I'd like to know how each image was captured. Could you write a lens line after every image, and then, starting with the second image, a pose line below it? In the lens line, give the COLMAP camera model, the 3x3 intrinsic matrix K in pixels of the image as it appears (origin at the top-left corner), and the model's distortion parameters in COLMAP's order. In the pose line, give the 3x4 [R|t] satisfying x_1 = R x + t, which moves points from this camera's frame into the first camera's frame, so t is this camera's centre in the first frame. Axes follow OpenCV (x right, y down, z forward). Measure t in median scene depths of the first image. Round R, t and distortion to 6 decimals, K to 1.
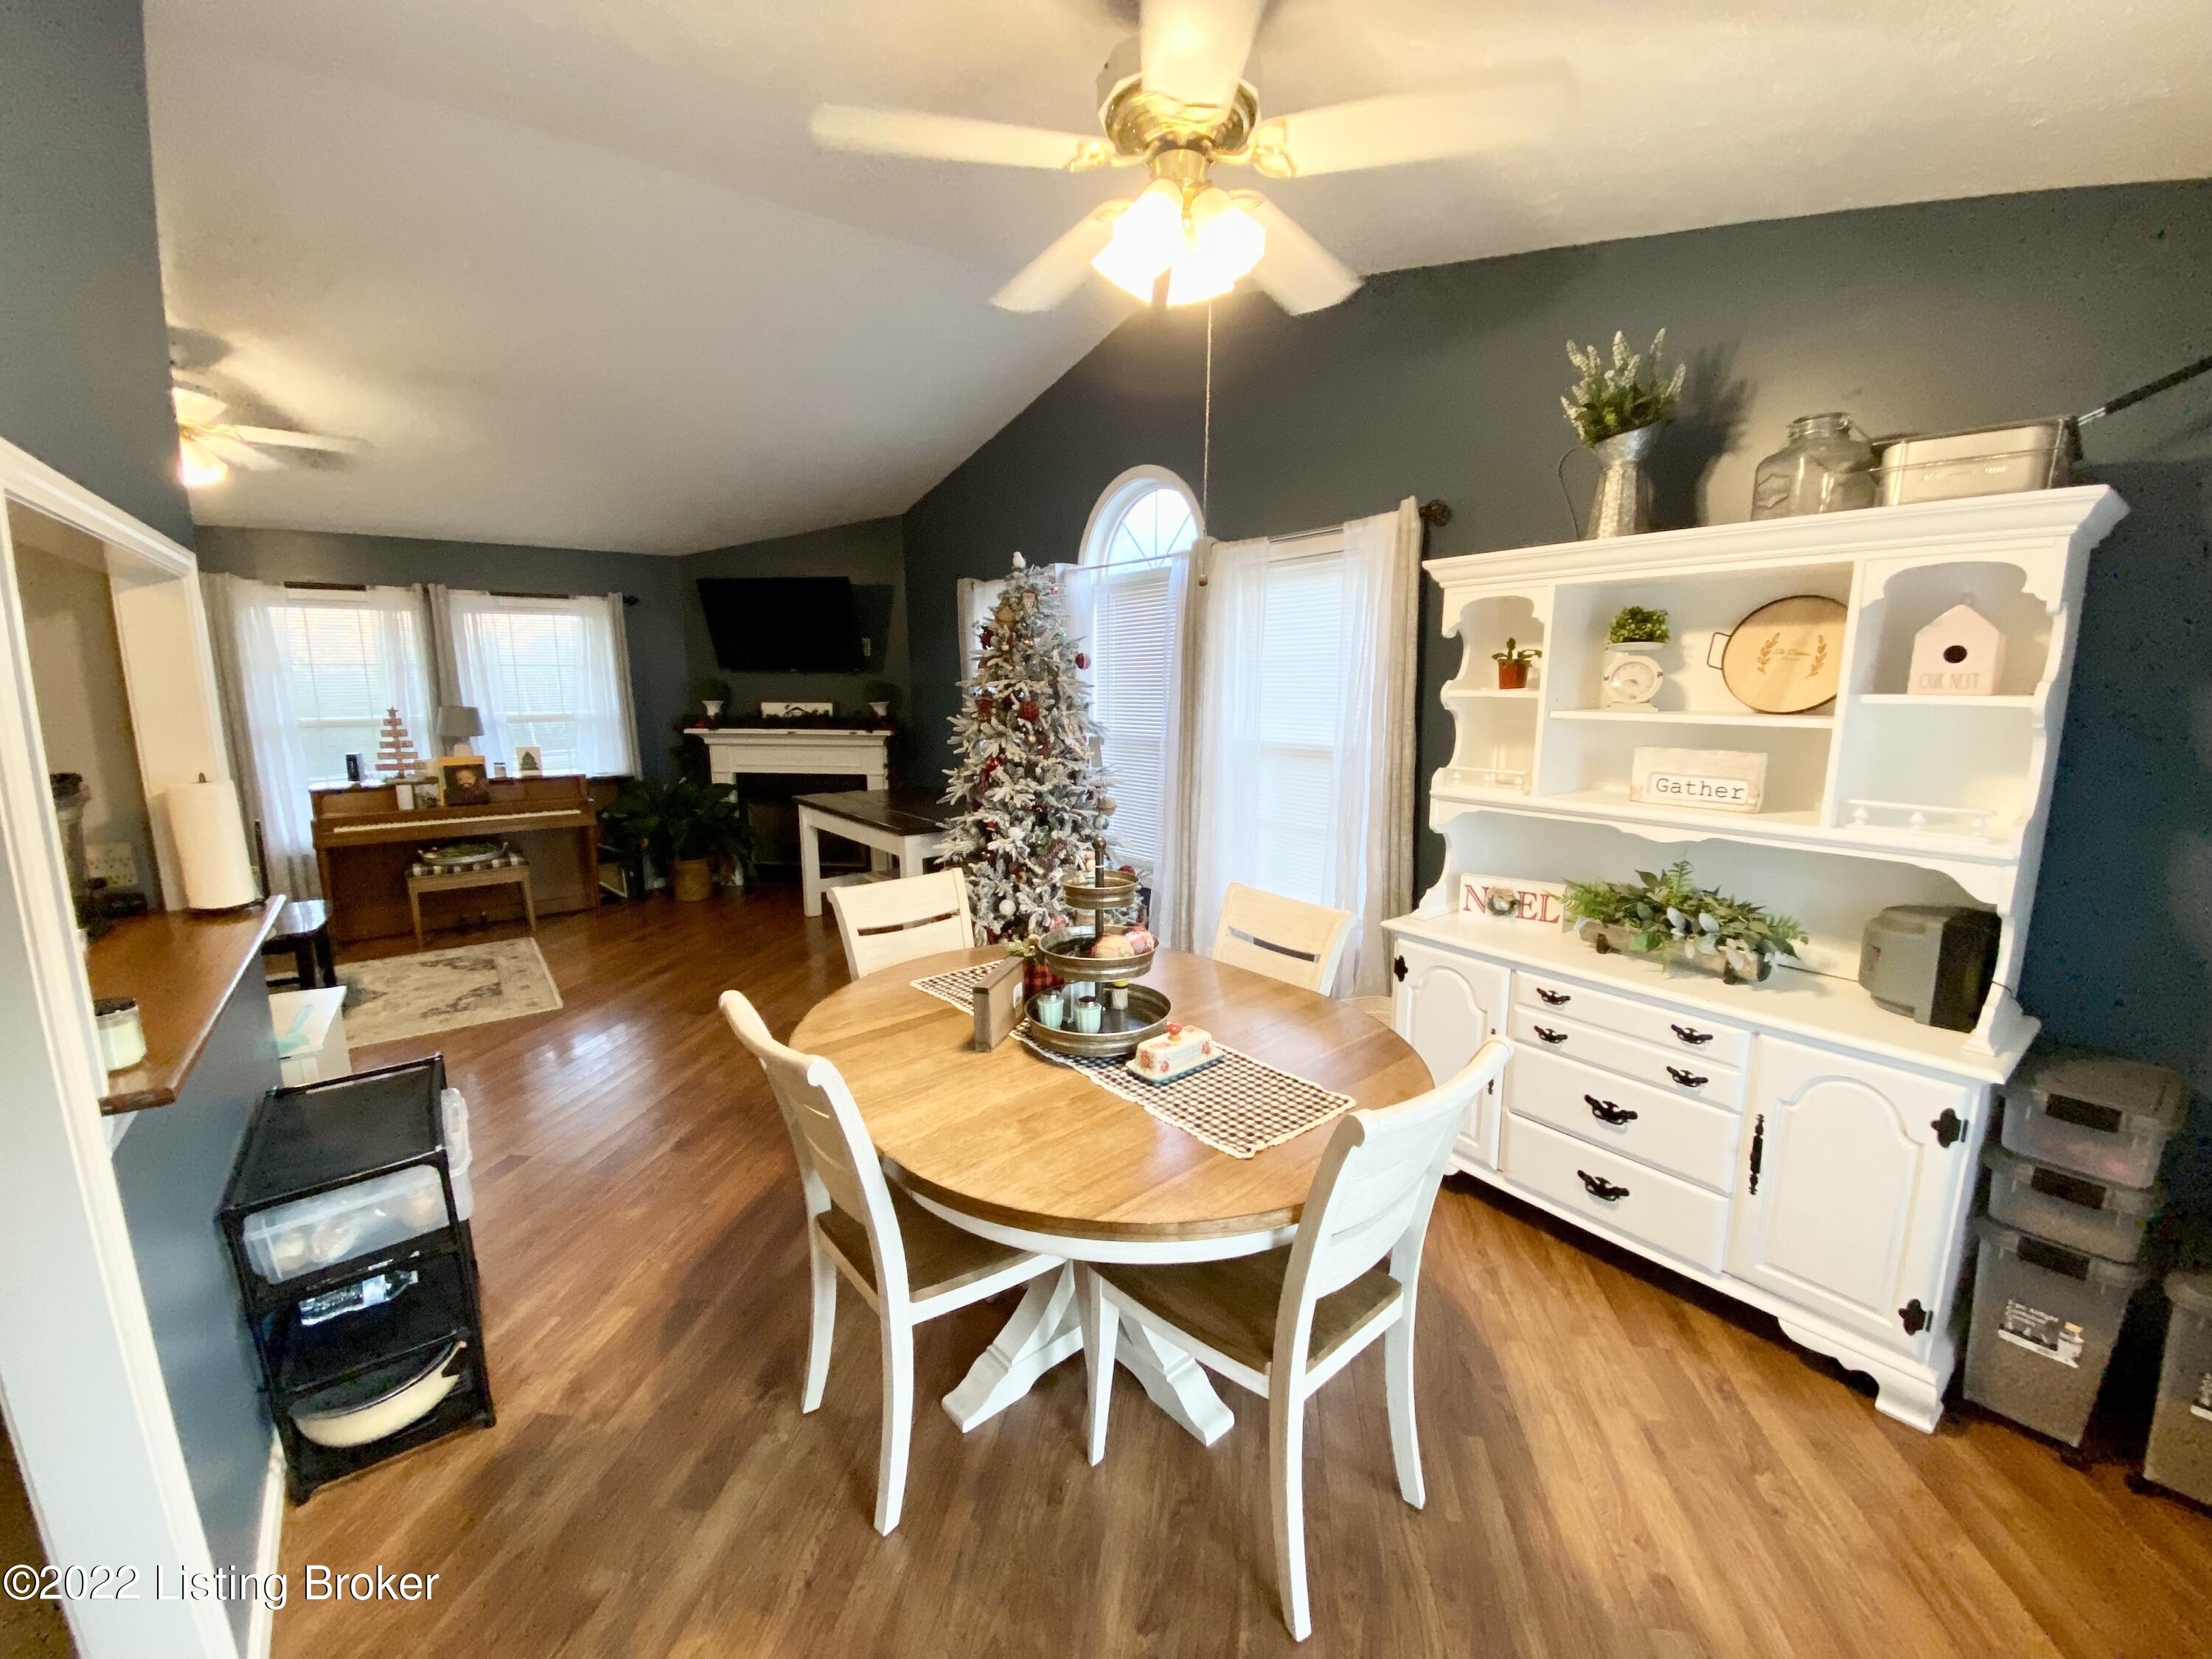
lens RADIAL K [[894.0, 0, 1106.0], [0, 894.0, 829.5], [0, 0, 1]] dist [-0.000489, -0.000169]
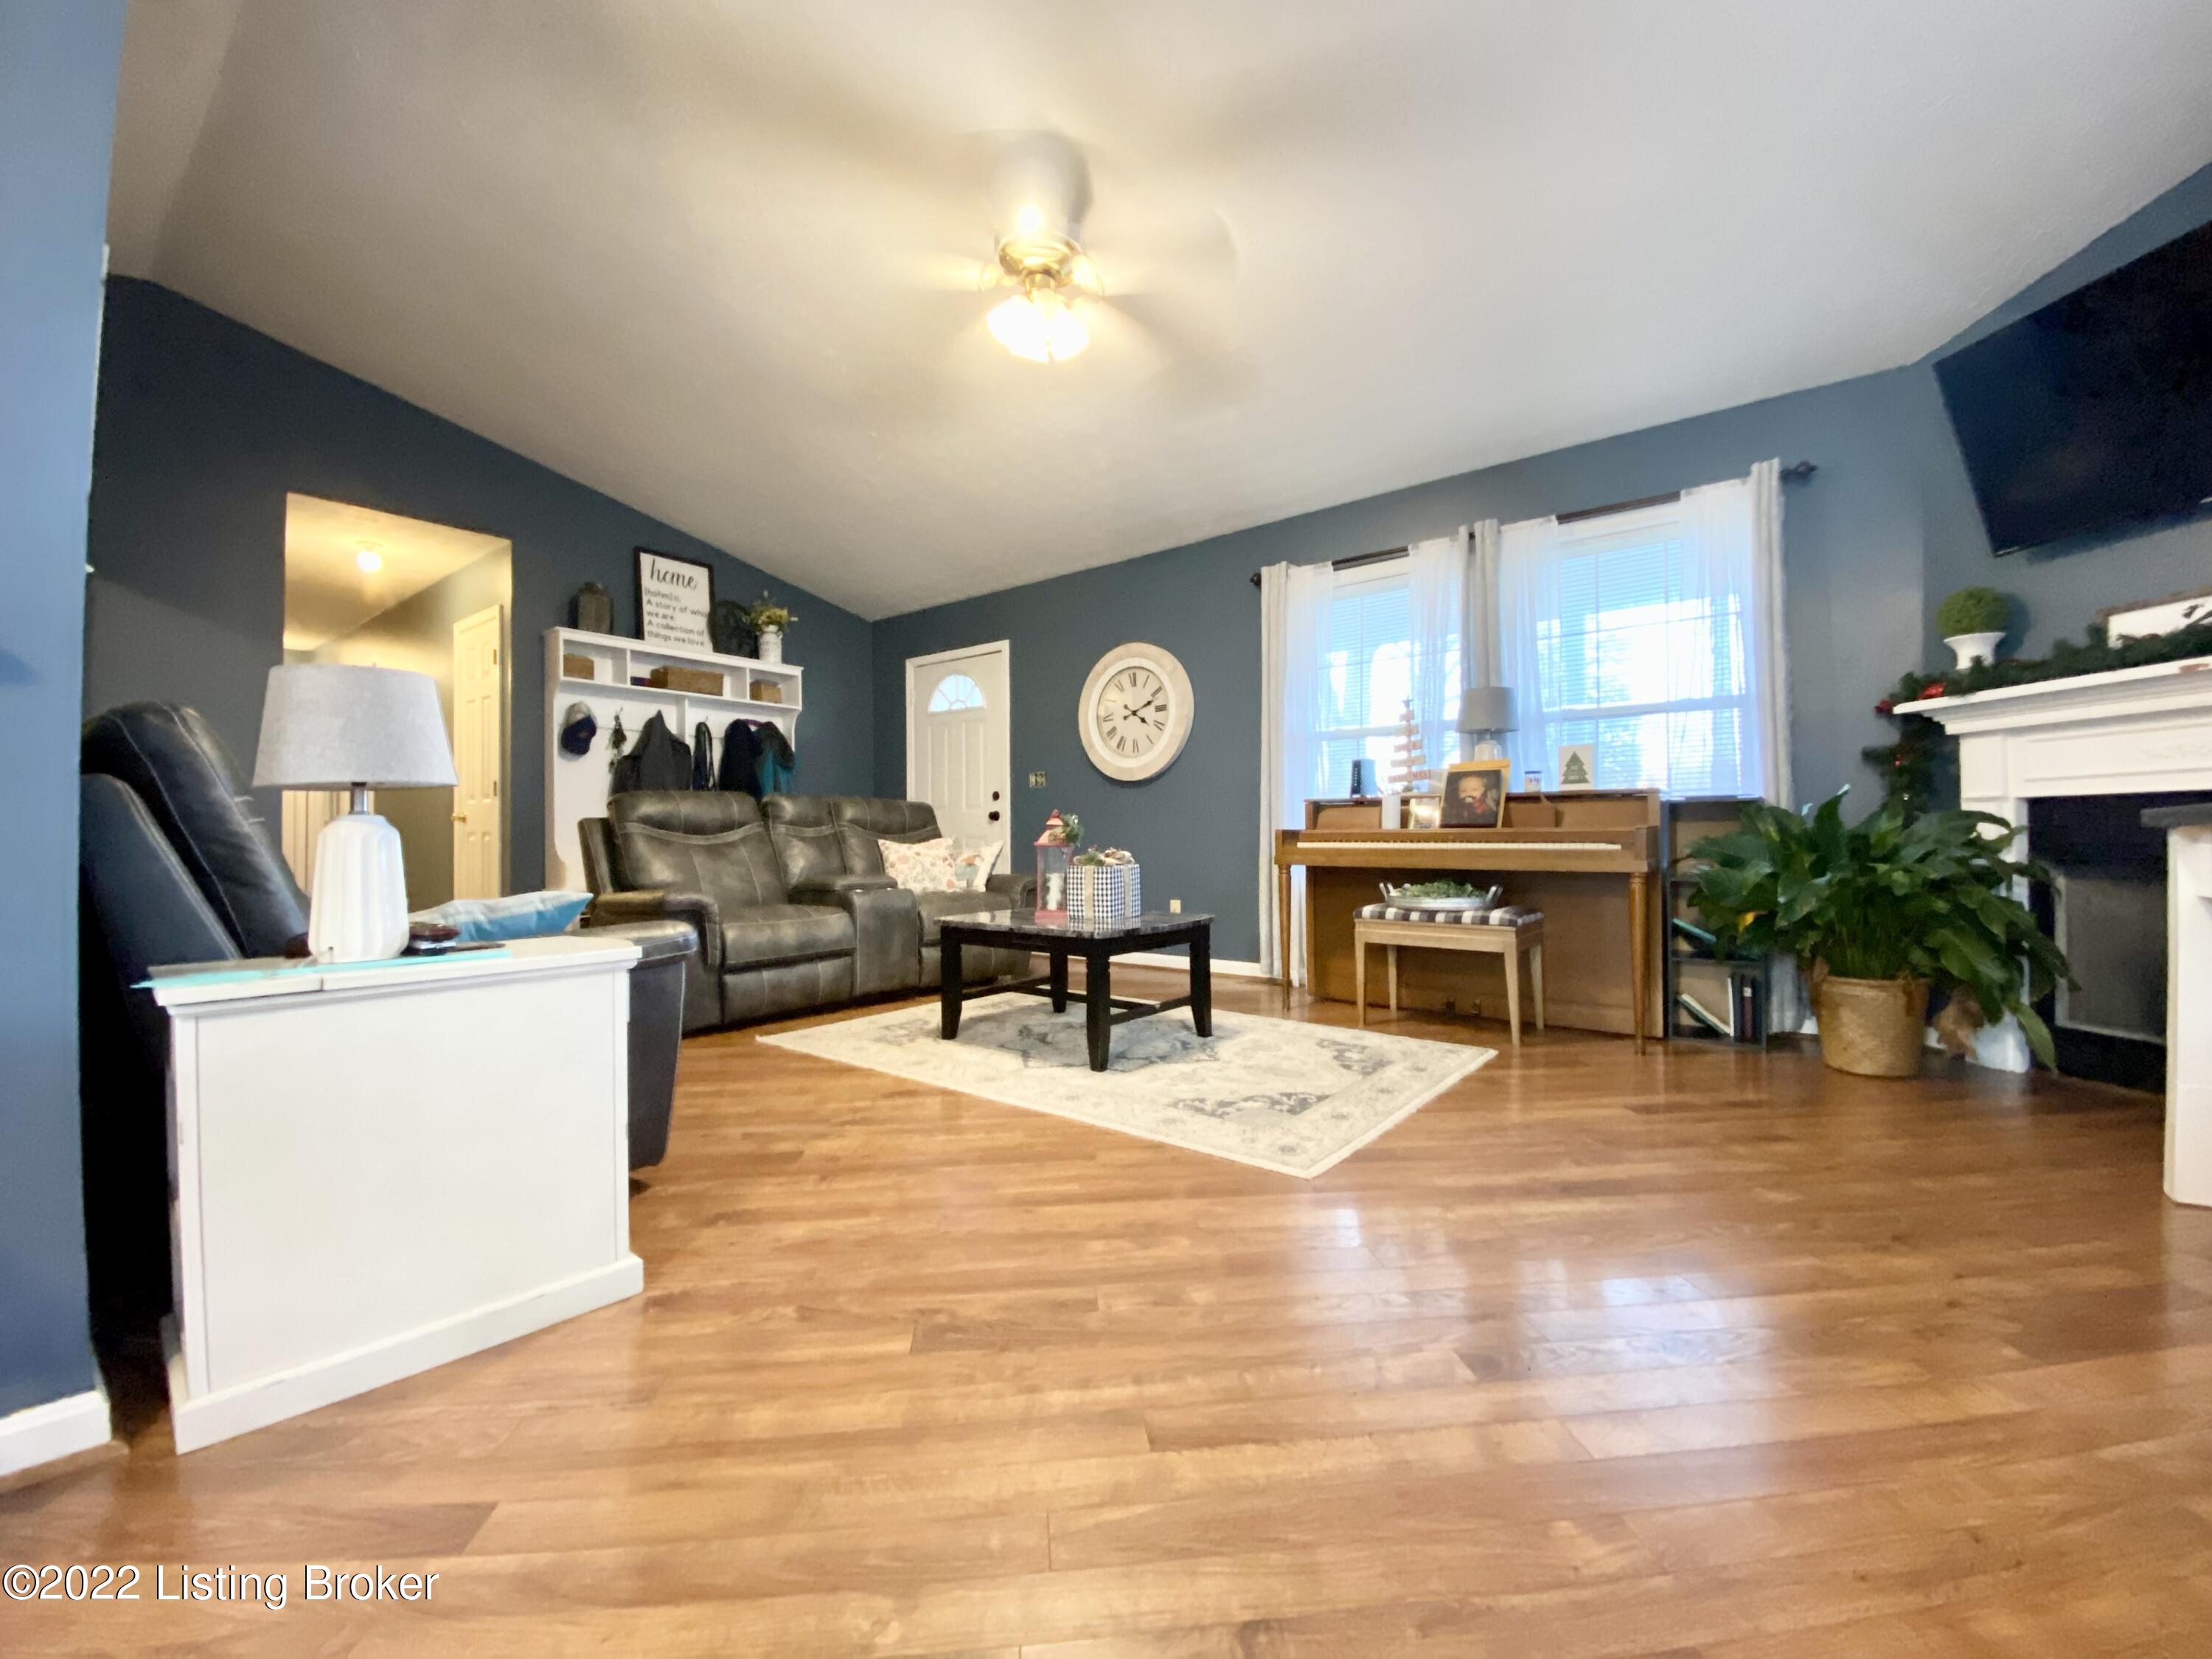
lens RADIAL K [[893.7, 0, 1106.0], [0, 893.7, 829.5], [0, 0, 1]] dist [-0.026895, -0.000430]
pose [[0.218872, -0.014992, -0.975638, -0.118455], [-0.155126, 0.986630, -0.049961, 0.040290], [0.963344, 0.162282, 0.213620, 0.524617]]
